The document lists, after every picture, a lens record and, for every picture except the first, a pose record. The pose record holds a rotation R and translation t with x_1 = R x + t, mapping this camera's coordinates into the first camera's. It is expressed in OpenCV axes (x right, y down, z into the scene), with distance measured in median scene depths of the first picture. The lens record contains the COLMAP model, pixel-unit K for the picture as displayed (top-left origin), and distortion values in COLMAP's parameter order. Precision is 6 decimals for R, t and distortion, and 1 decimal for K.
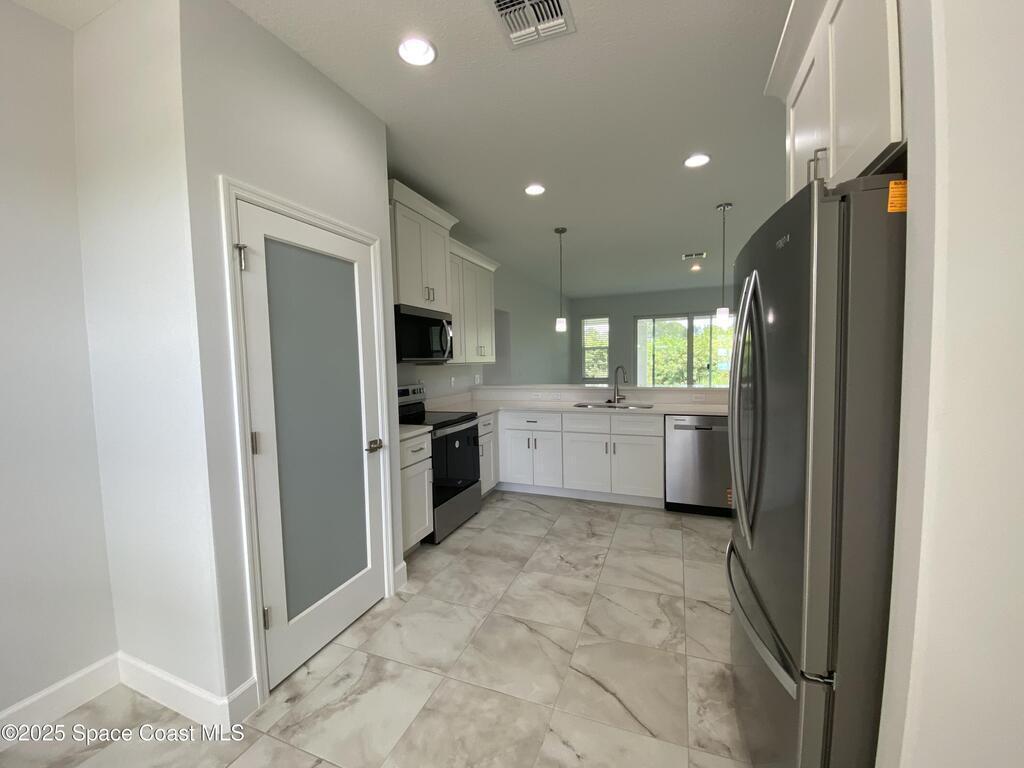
lens RADIAL K [[409.0, 0, 508.2], [0, 409.0, 389.8], [0, 0, 1]] dist [0.015412, -0.017282]
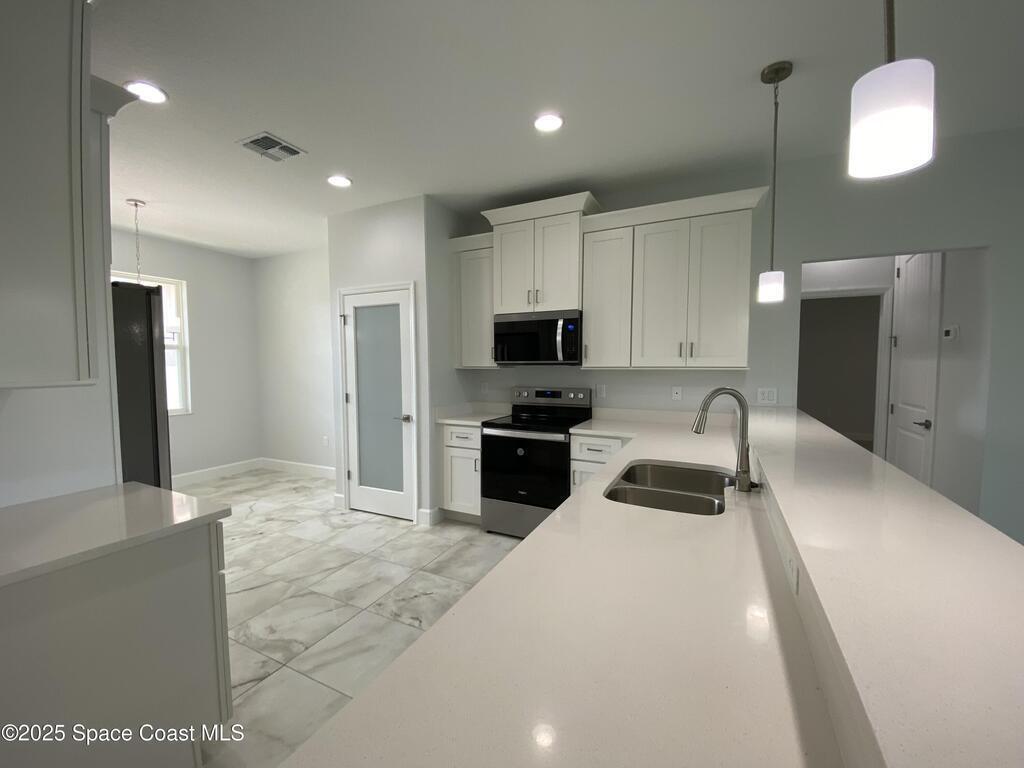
lens RADIAL K [[418.0, 0, 511.1], [0, 418.0, 386.8], [0, 0, 1]] dist [0.040454, -0.030794]
pose [[-0.076900, 0.084218, -0.993476, 1.181716], [-0.065971, 0.993813, 0.089353, -0.146516], [0.994854, 0.072412, -0.070868, 1.466849]]
